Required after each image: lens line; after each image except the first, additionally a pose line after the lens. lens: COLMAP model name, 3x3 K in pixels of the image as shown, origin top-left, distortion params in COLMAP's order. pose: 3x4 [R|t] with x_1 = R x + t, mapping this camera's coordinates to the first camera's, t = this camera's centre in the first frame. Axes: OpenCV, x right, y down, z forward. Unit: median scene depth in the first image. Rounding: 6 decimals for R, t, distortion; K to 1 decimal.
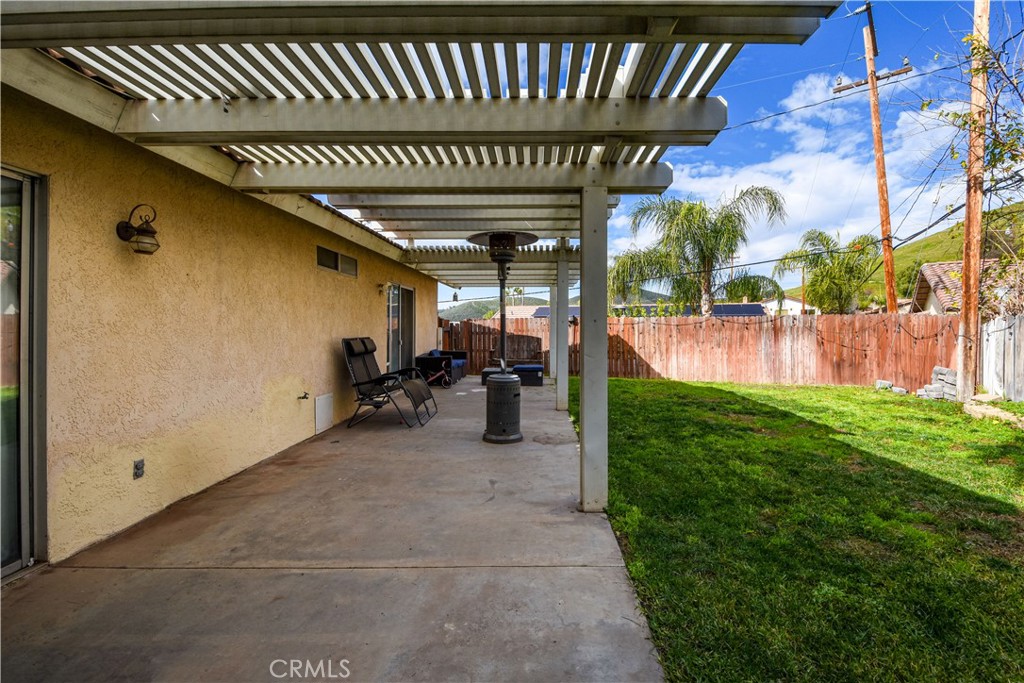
lens RADIAL K [[499.7, 0, 534.5], [0, 499.7, 326.9], [0, 0, 1]] dist [-0.001841, -0.001232]
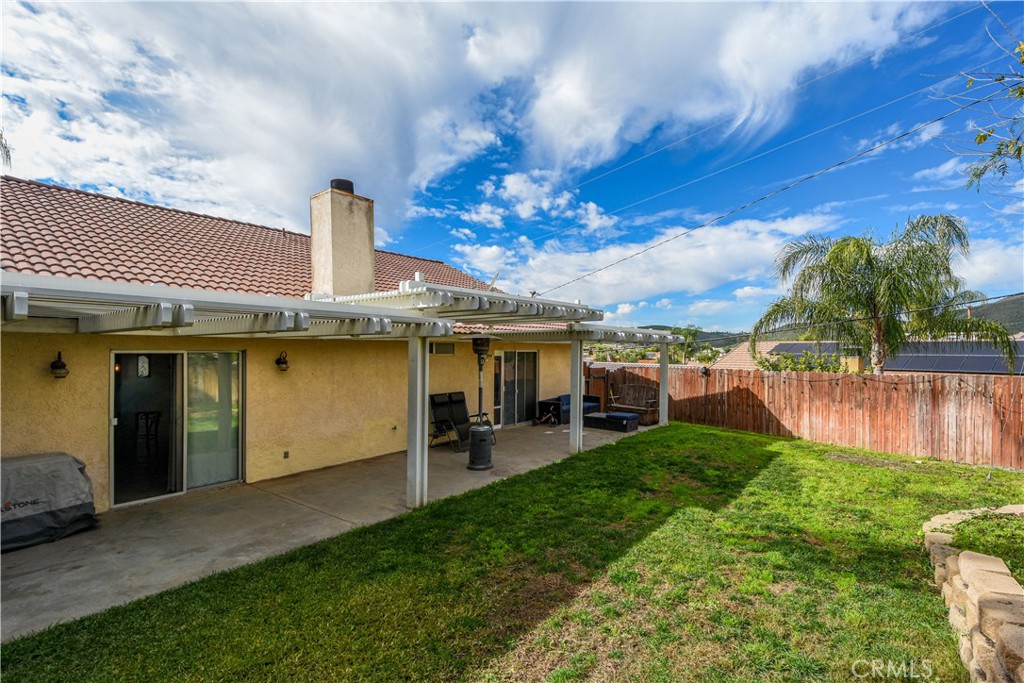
lens RADIAL K [[483.7, 0, 509.8], [0, 483.7, 348.5], [0, 0, 1]] dist [0.001957, -0.000716]
pose [[0.783912, -0.004058, -0.620858, 0.434594], [0.001096, 0.999986, -0.005152, -0.064130], [0.620870, 0.003358, 0.783906, -0.058762]]
